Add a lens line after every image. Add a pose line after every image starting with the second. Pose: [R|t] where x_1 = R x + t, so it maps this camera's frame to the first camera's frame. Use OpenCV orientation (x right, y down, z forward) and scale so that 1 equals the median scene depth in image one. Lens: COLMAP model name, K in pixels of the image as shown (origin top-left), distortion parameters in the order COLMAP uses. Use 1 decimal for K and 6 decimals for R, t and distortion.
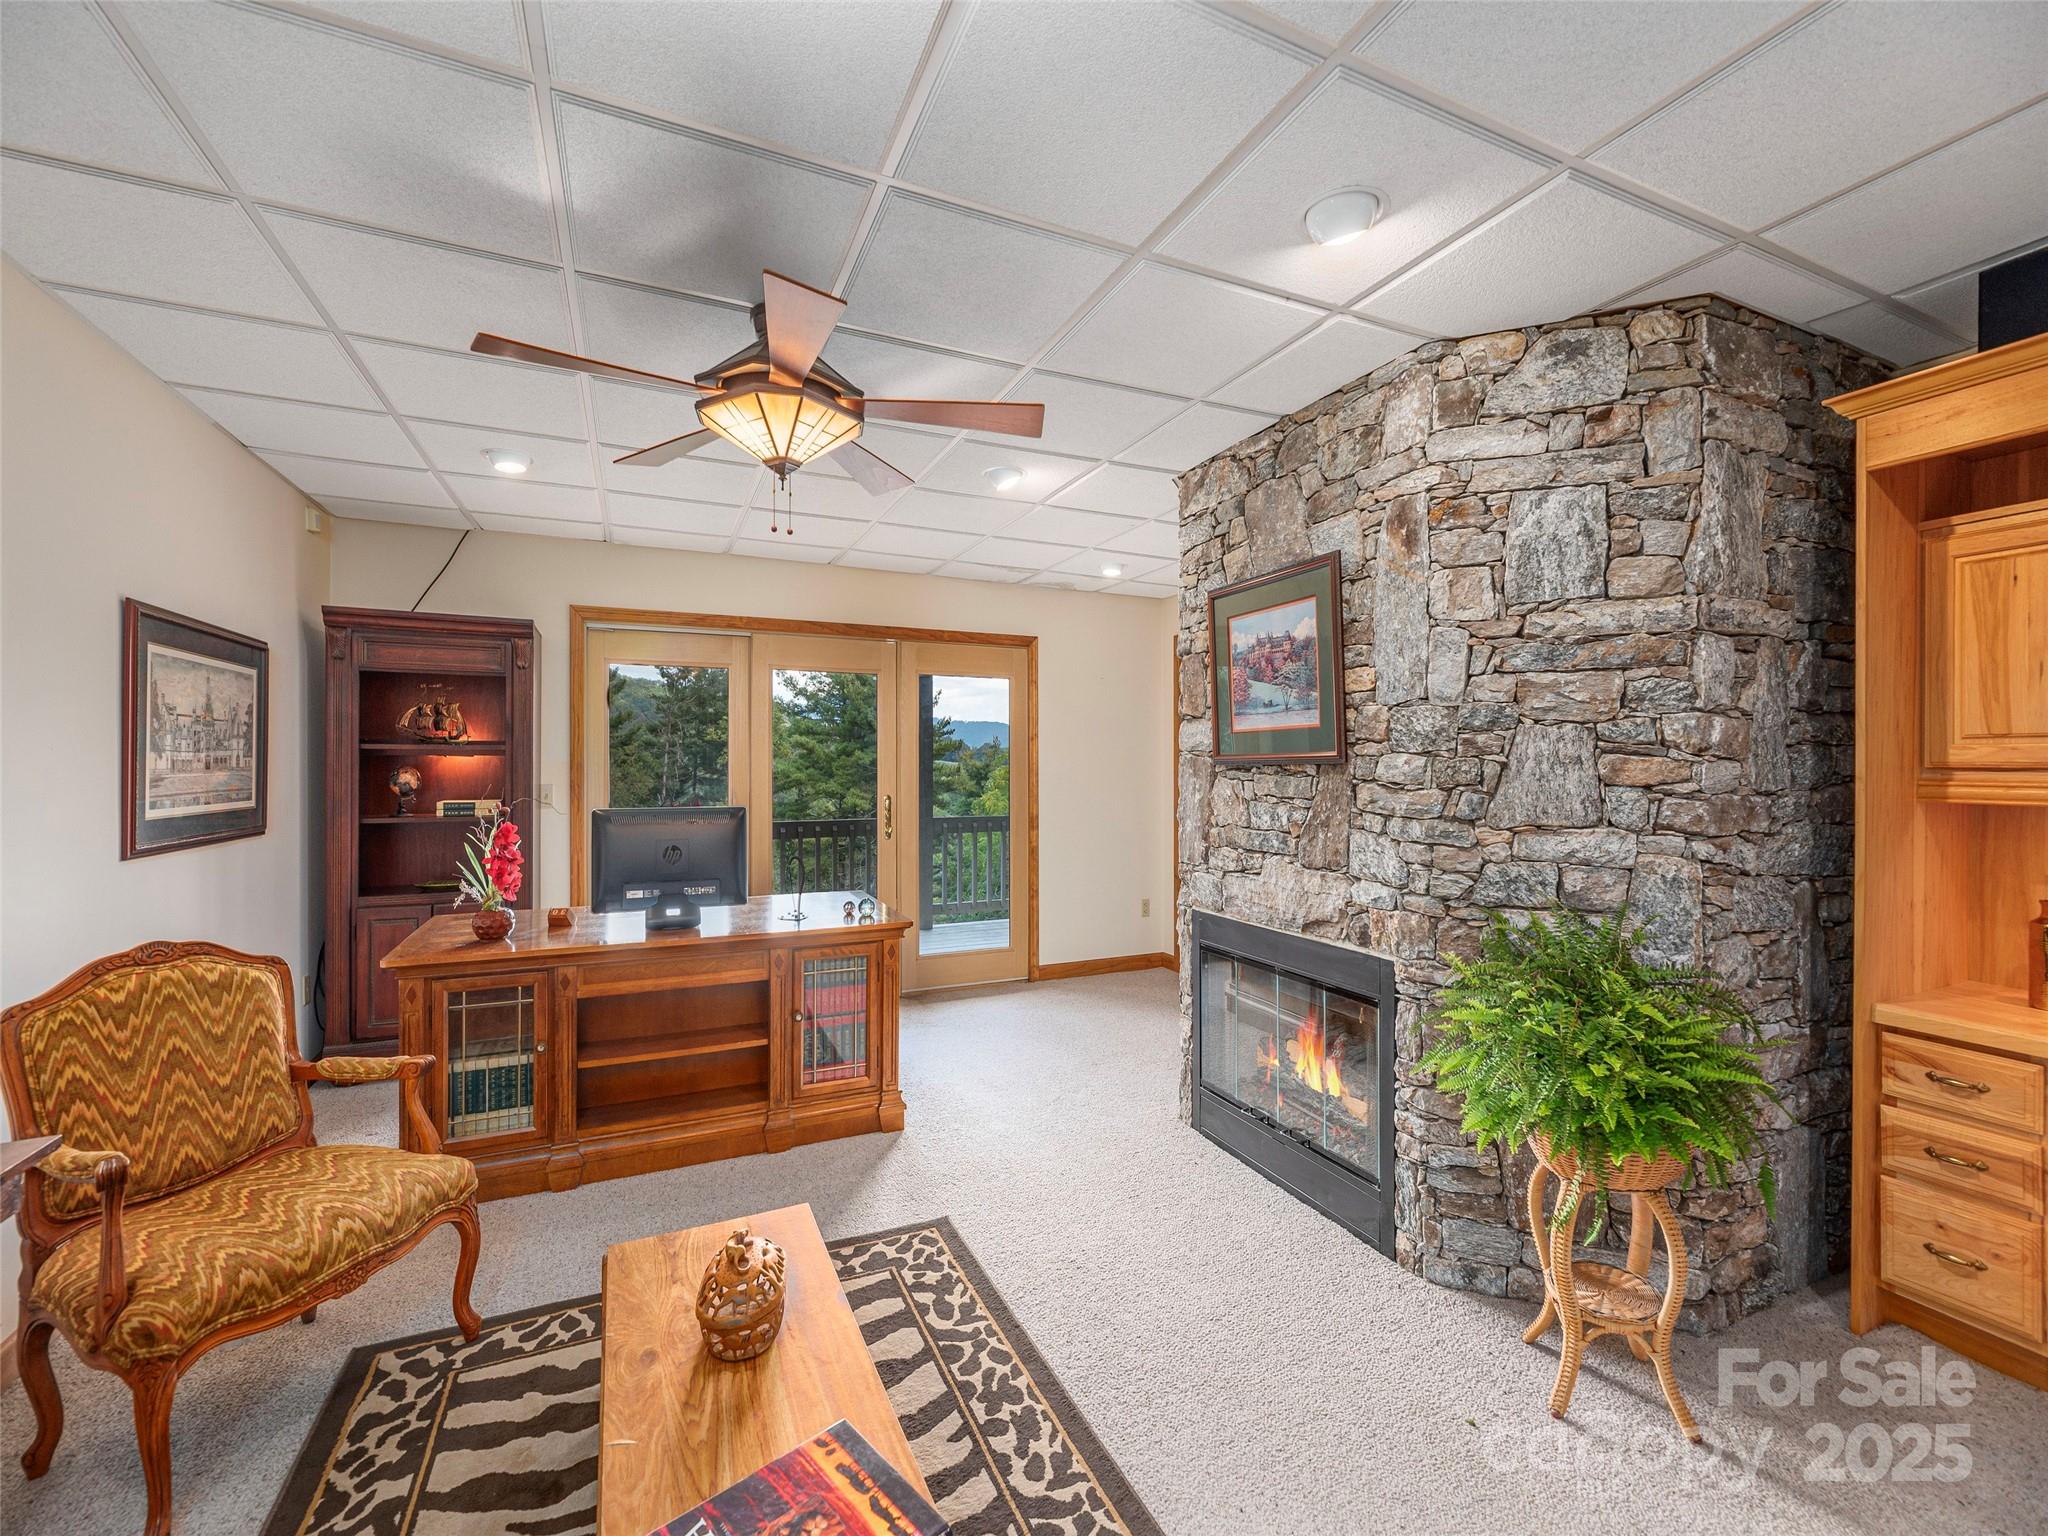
lens RADIAL K [[837.4, 0, 1010.3], [0, 837.4, 766.1], [0, 0, 1]] dist [-0.000129, 0.000136]
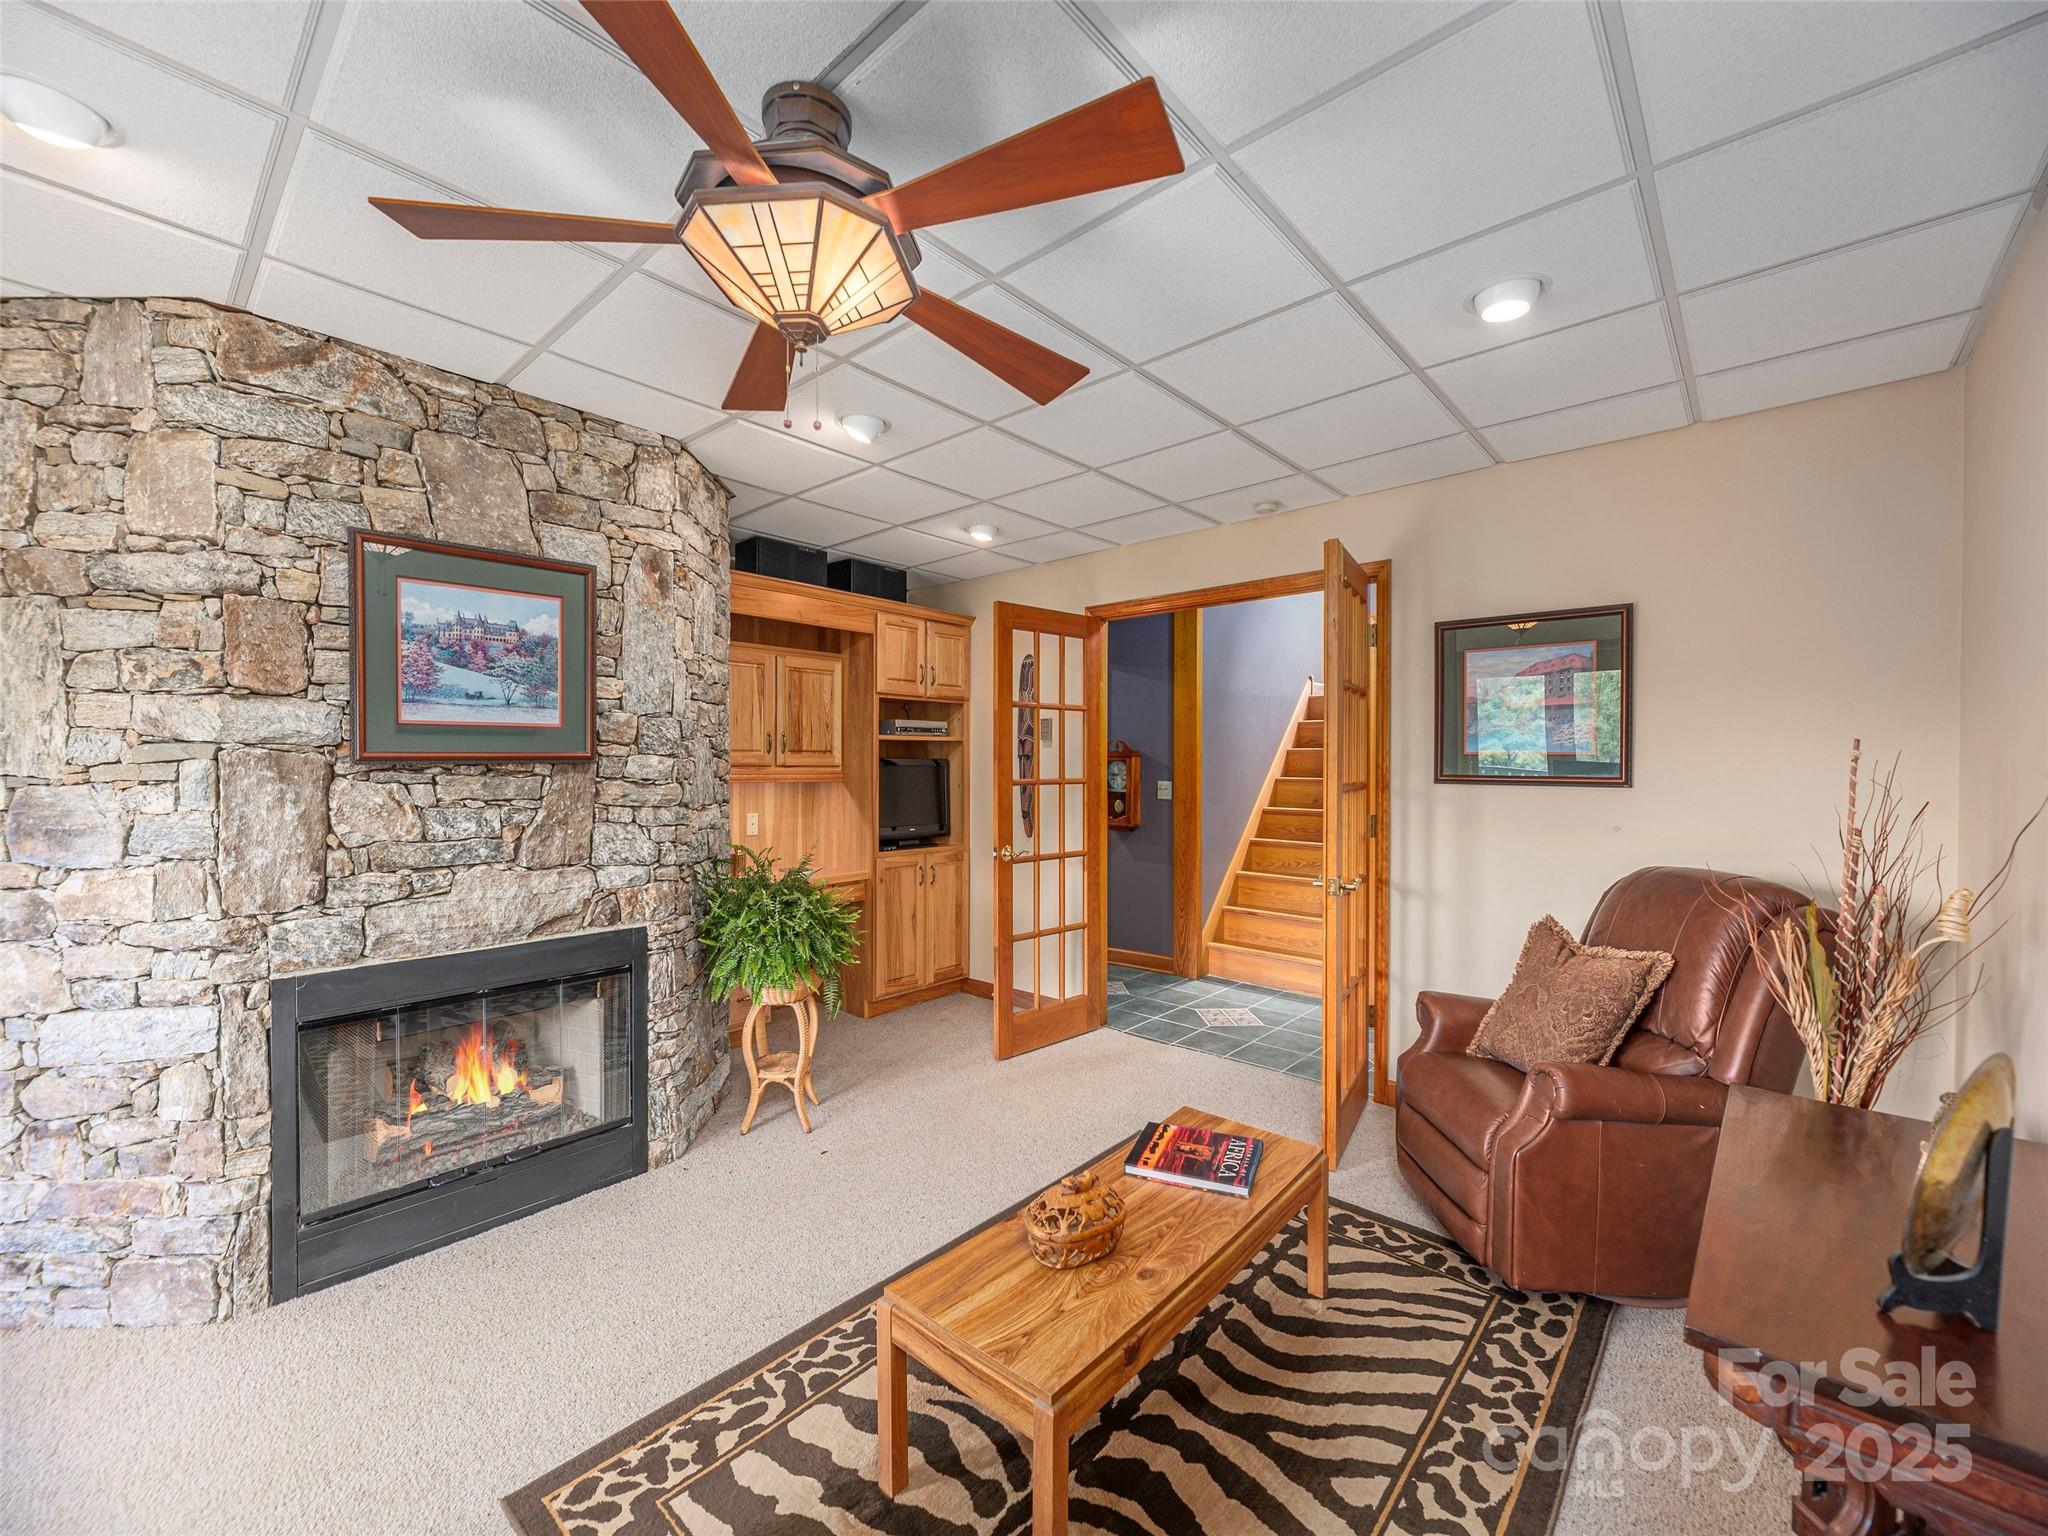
lens RADIAL K [[837.4, 0, 1018.4], [0, 837.4, 766.4], [0, 0, 1]] dist [-0.000129, 0.000136]
pose [[-0.400076, -0.006287, 0.916461, -0.802844], [-0.001706, 0.999980, 0.006115, -0.006292], [-0.916481, 0.000883, -0.400078, 0.914787]]
